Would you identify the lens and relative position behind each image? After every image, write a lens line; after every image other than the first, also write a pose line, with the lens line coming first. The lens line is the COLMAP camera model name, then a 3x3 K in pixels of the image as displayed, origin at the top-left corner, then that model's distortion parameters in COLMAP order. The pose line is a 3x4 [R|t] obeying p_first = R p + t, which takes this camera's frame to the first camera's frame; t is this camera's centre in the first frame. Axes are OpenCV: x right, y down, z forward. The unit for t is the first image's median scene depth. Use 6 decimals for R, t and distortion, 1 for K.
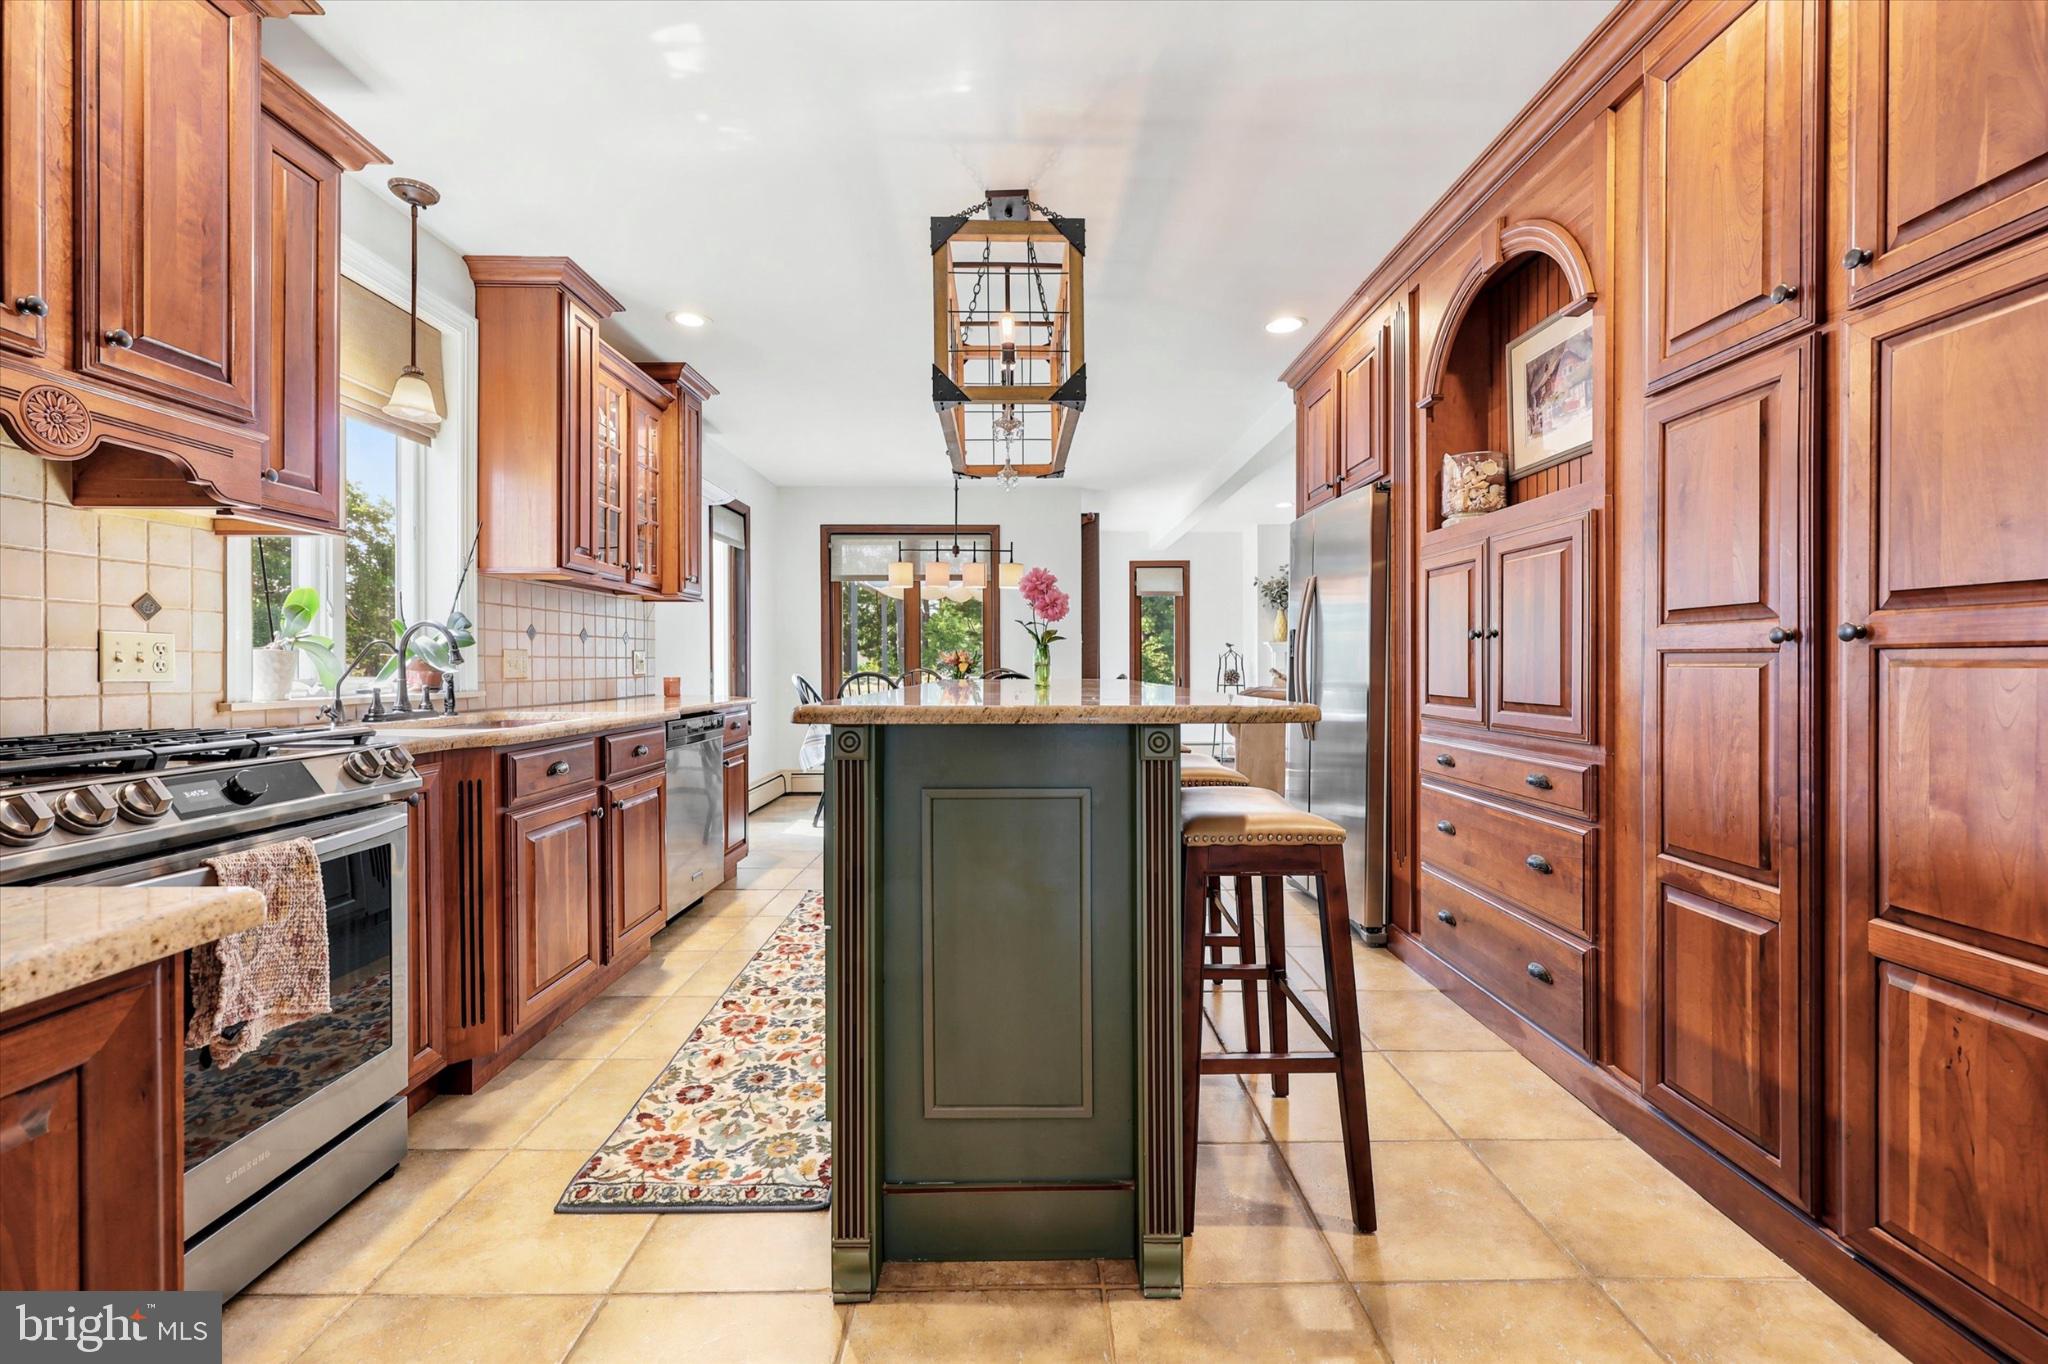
lens RADIAL K [[841.0, 0, 1036.1], [0, 841.0, 679.9], [0, 0, 1]] dist [-0.003389, -0.000918]
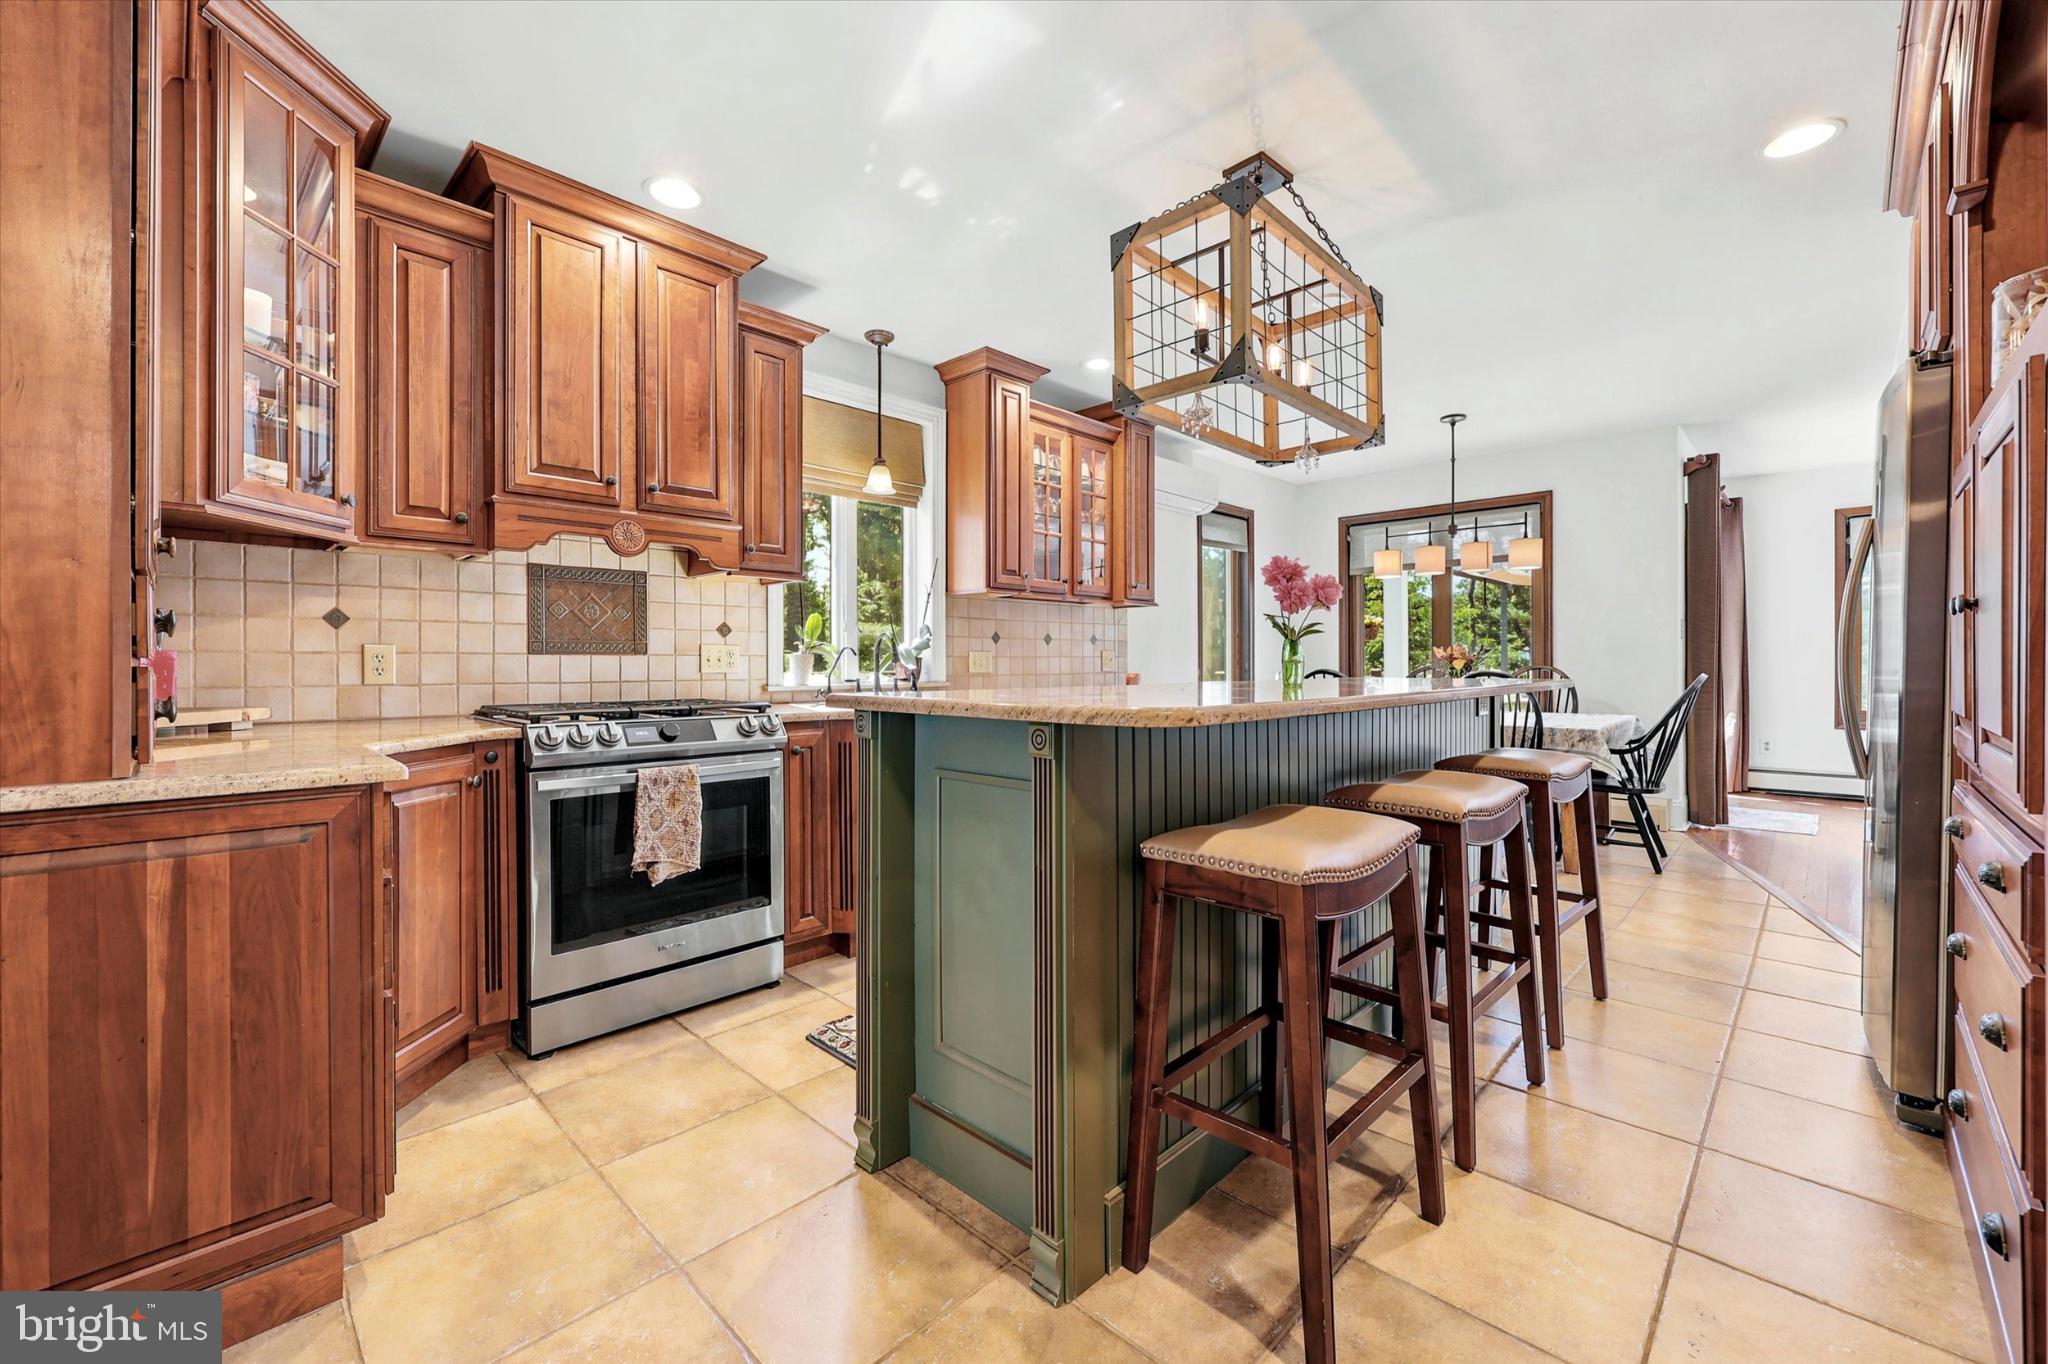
lens RADIAL K [[841.0, 0, 1028.0], [0, 841.0, 679.7], [0, 0, 1]] dist [-0.003389, -0.000918]
pose [[0.700456, 0.012615, -0.713585, 0.596689], [-0.010291, 0.999918, 0.007575, -0.003169], [0.713622, 0.002037, 0.700528, 0.203834]]
